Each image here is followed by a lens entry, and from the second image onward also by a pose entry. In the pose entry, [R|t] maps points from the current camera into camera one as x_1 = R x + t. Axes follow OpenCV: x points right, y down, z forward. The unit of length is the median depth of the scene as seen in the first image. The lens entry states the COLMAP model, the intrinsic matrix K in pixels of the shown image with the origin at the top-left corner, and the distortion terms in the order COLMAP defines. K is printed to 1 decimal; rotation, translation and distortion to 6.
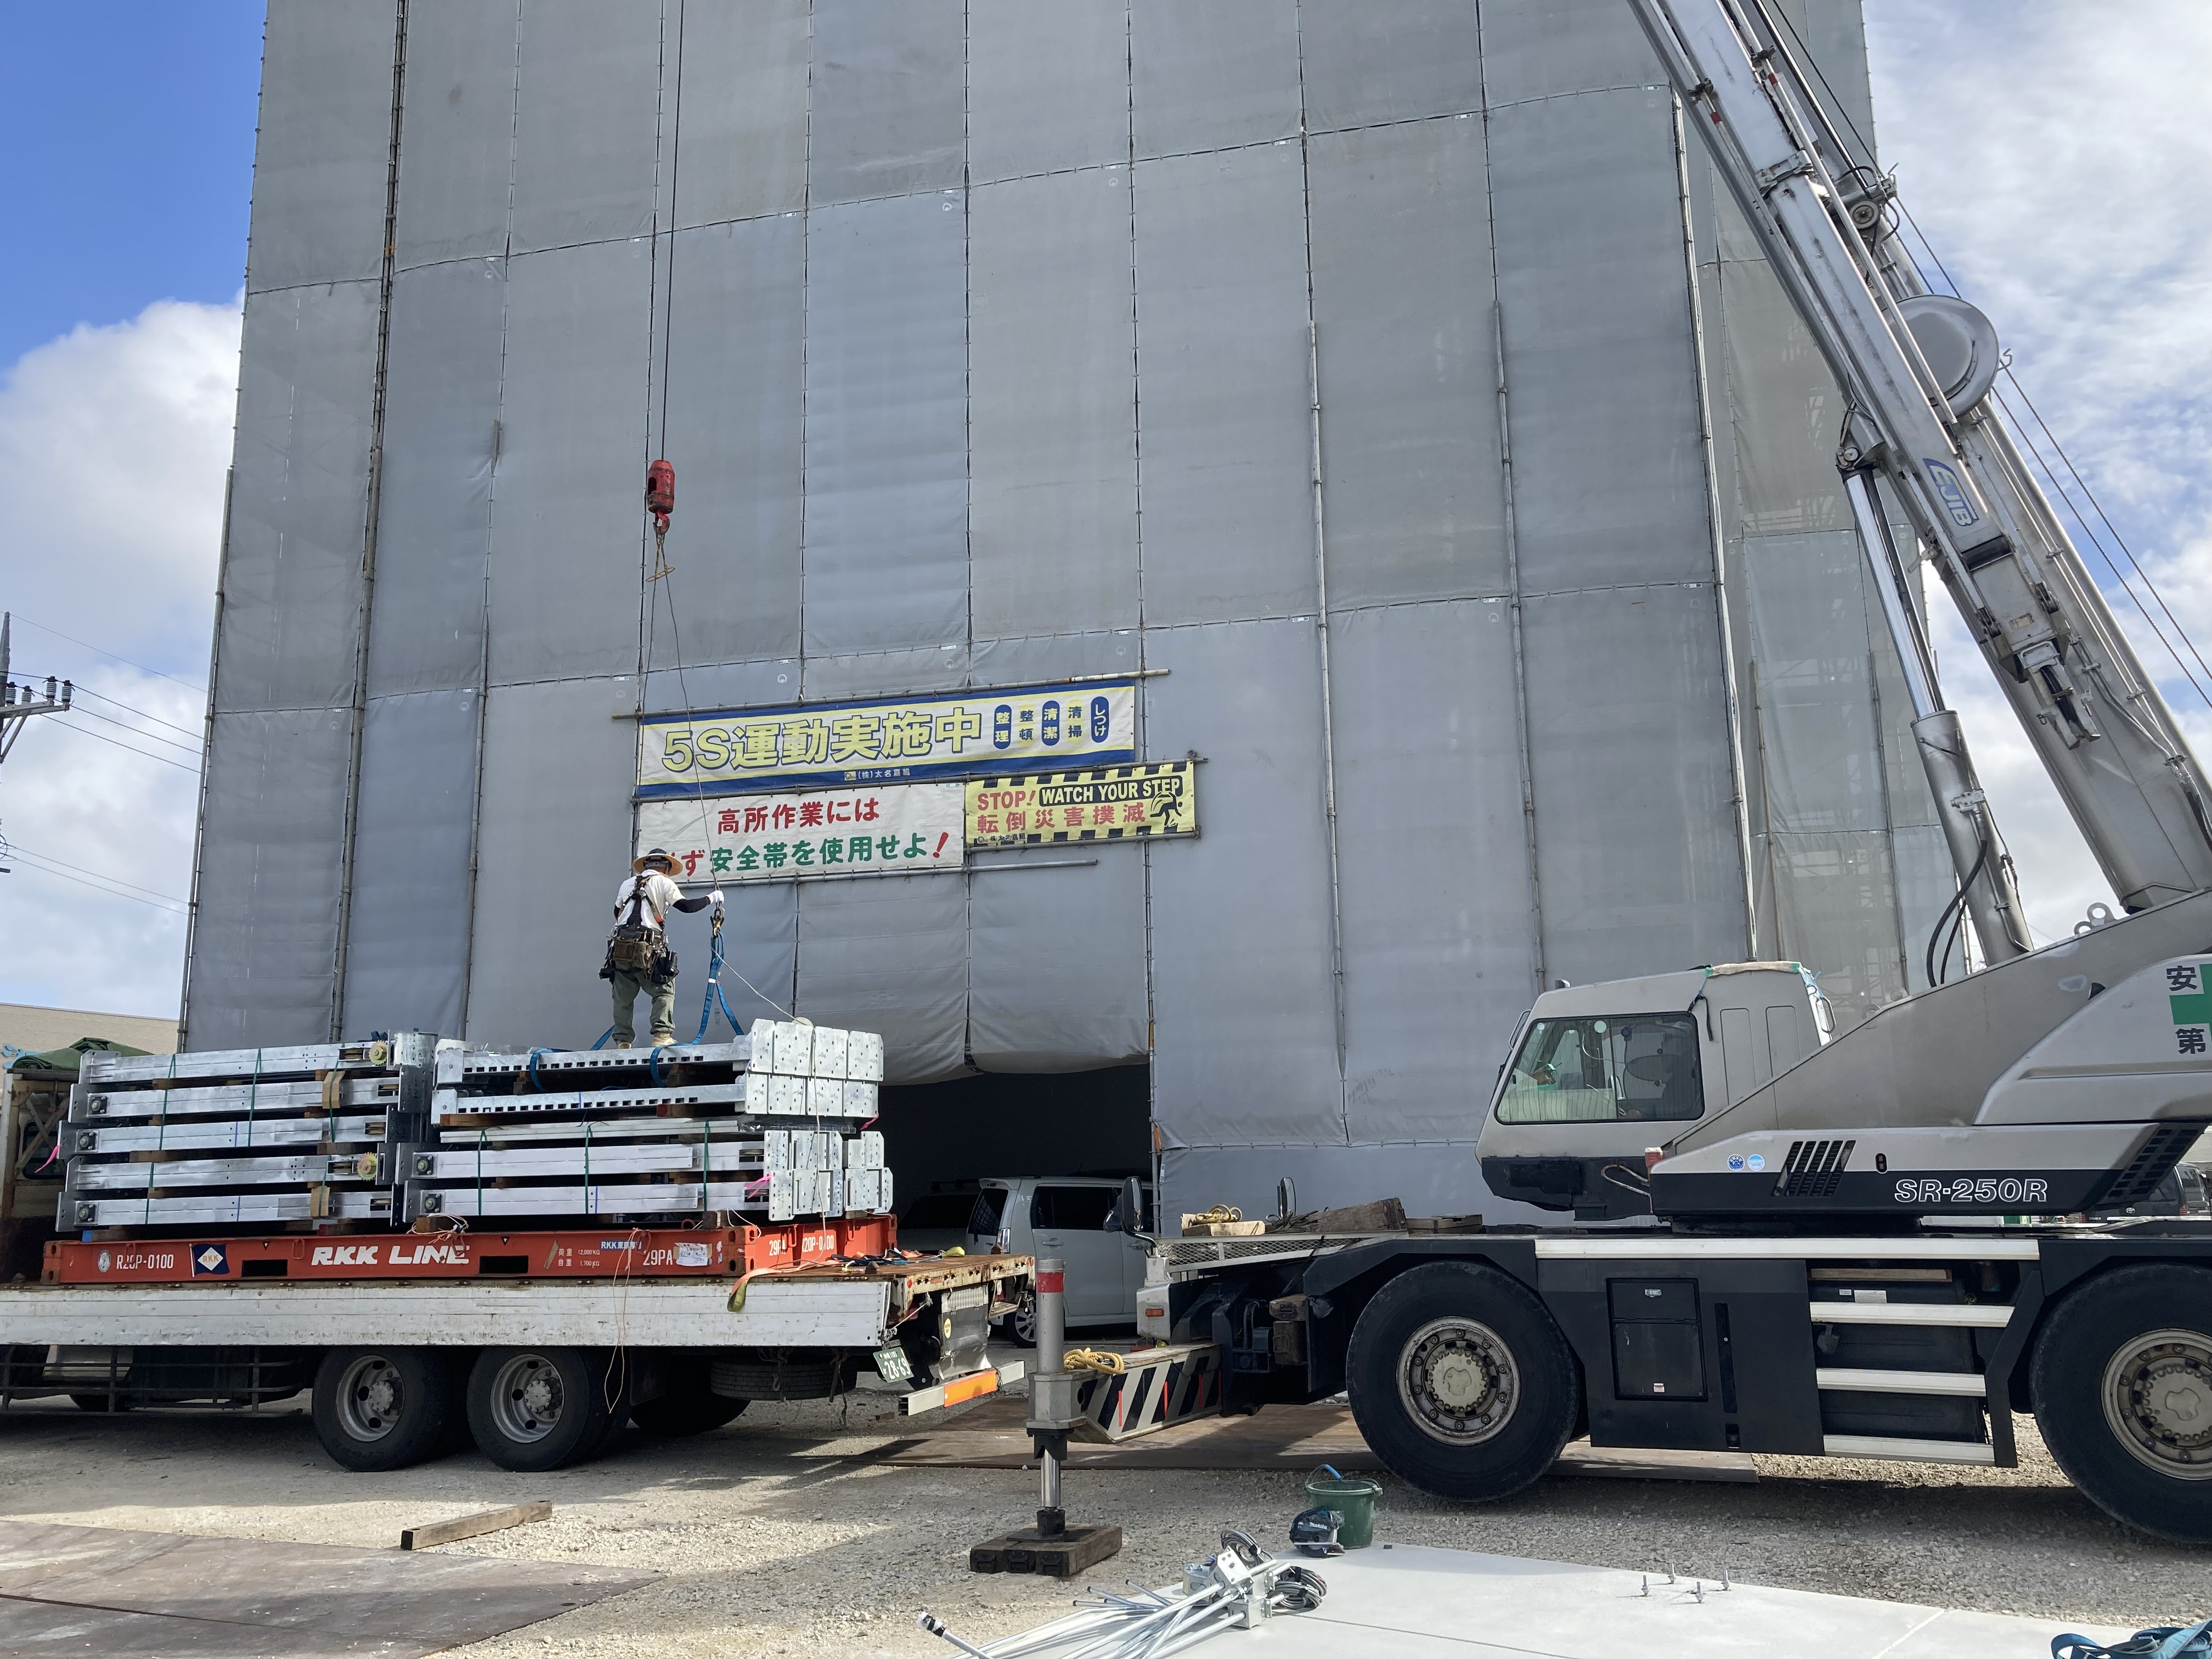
lens RADIAL K [[1632.6, 0, 1106.5], [0, 1632.6, 817.9], [0, 0, 1]] dist [0.002843, -0.024696]
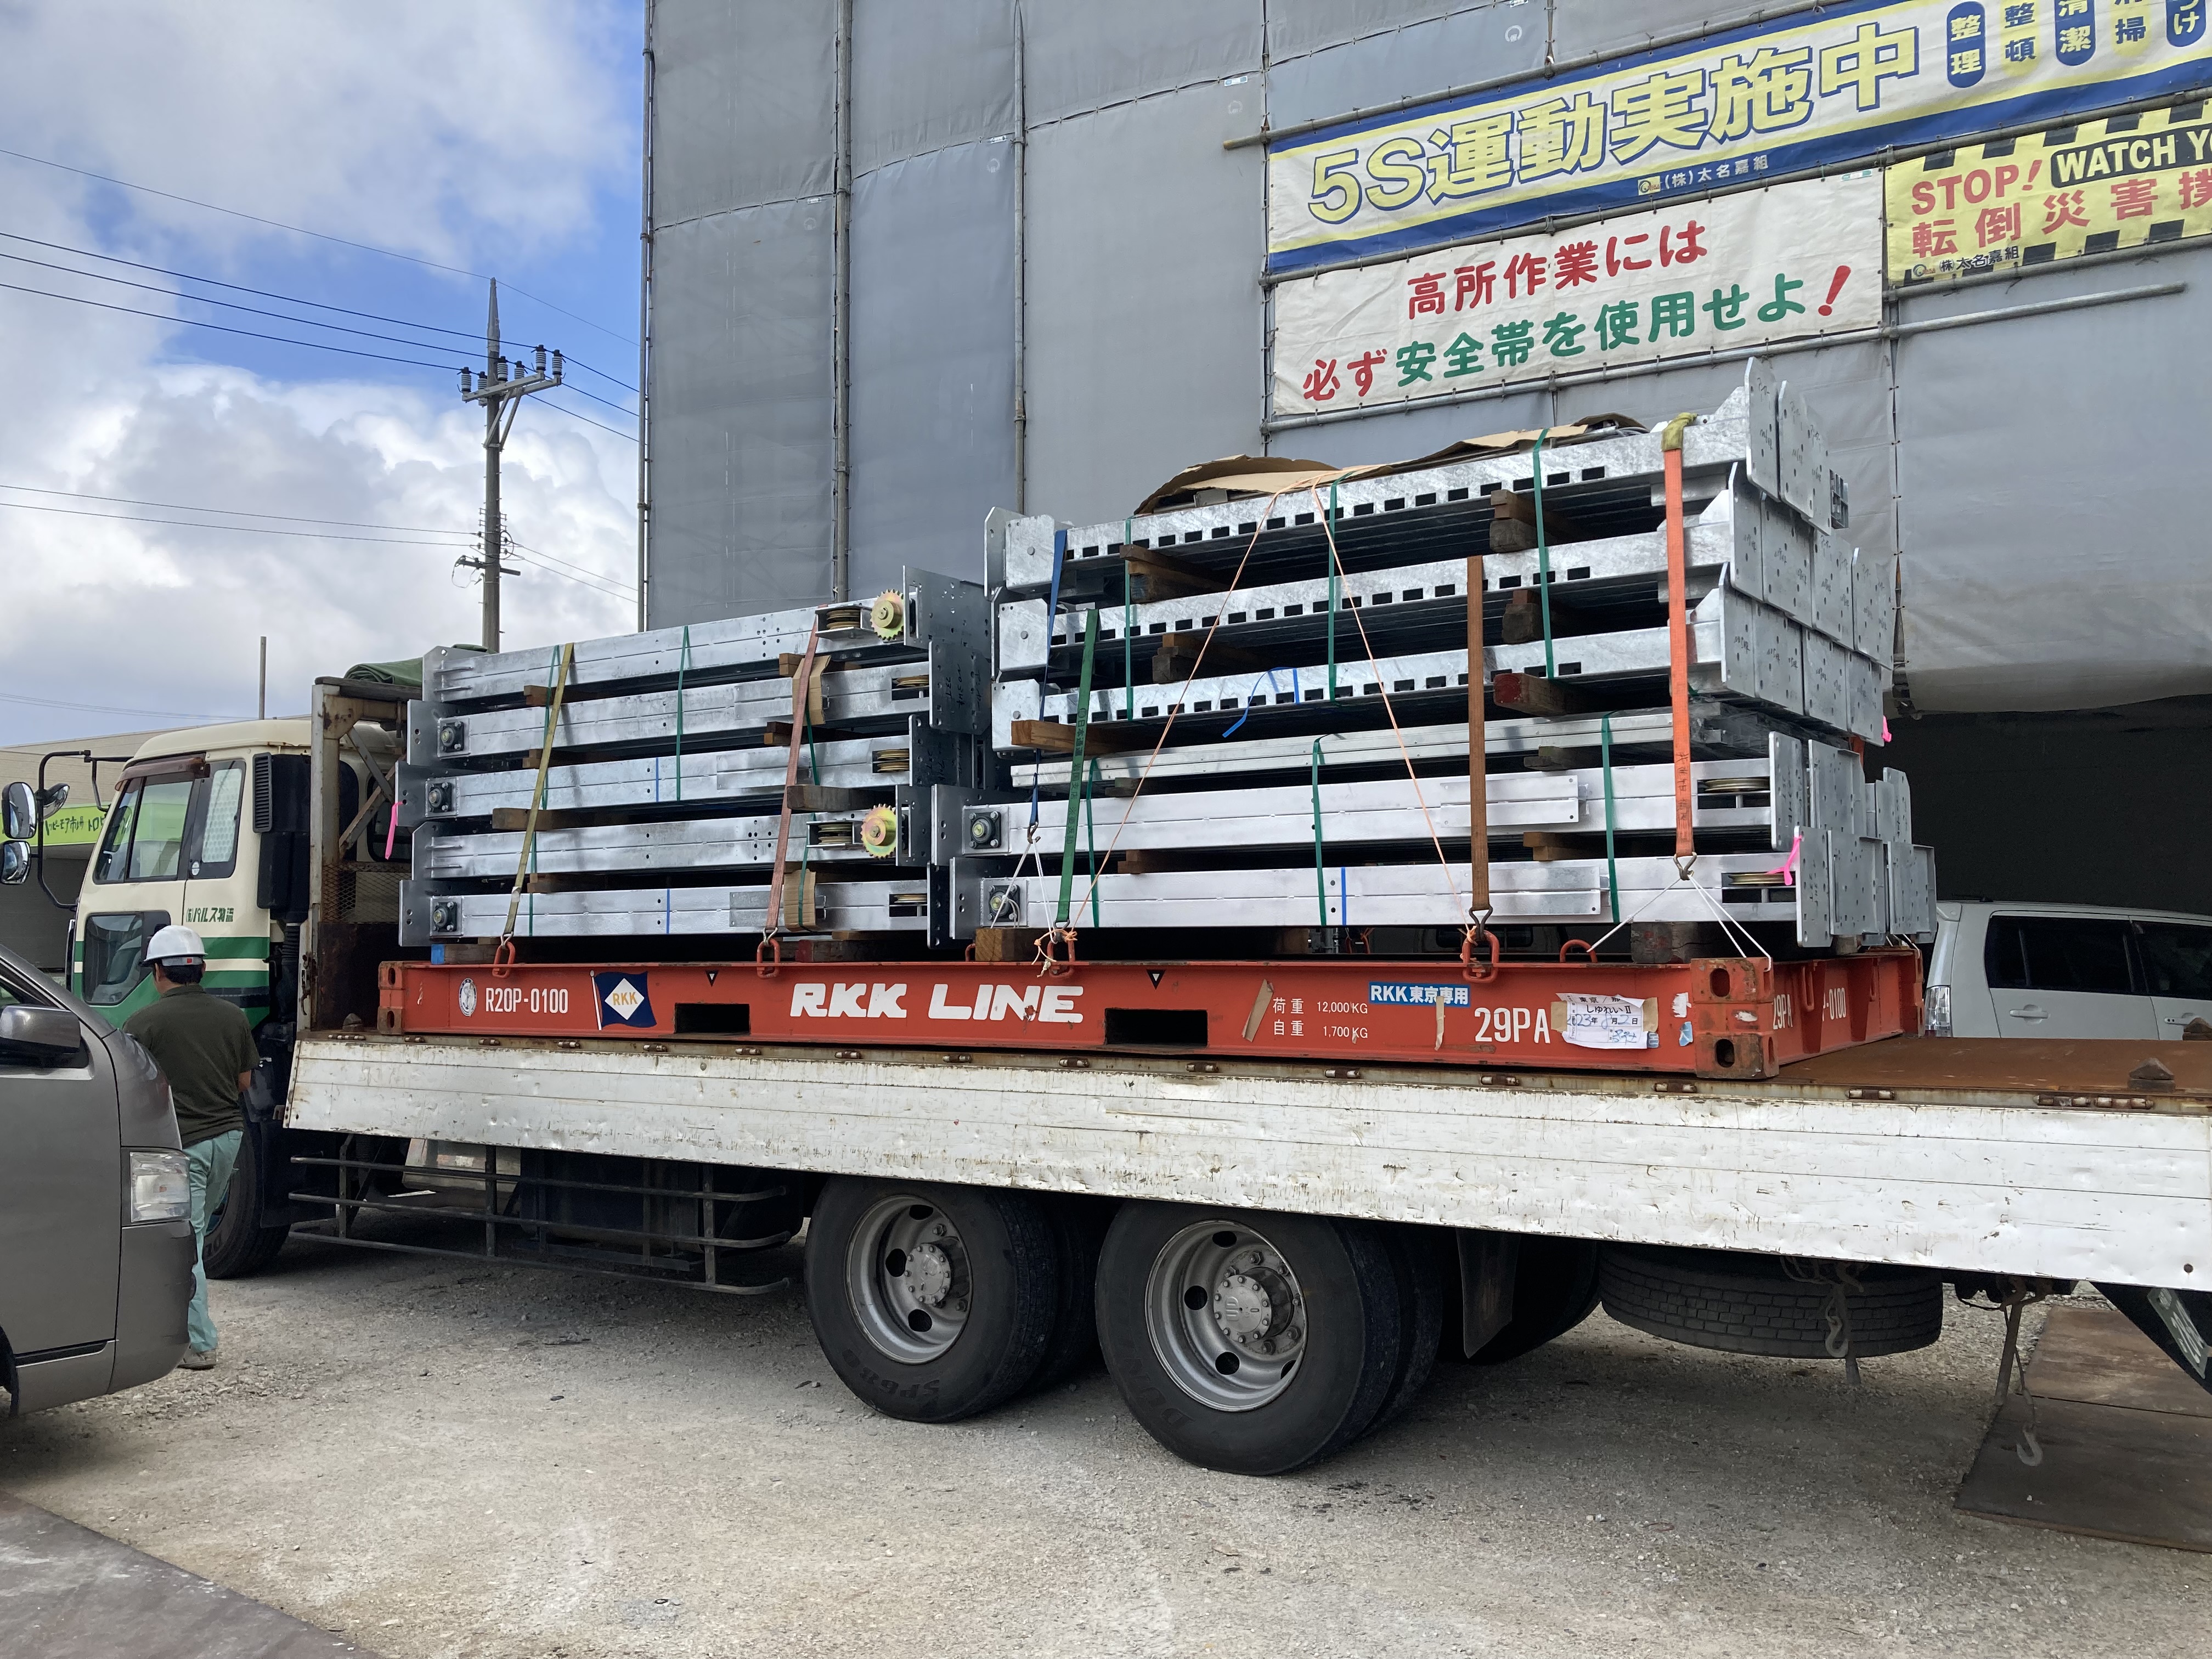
lens RADIAL K [[1632.6, 0, 1106.5], [0, 1632.6, 817.9], [0, 0, 1]] dist [0.002843, -0.024696]
pose [[0.954937, -0.001877, -0.296803, -0.225678], [0.044046, 0.989804, 0.135455, 0.138866], [0.293523, -0.142423, 0.945283, 0.520306]]
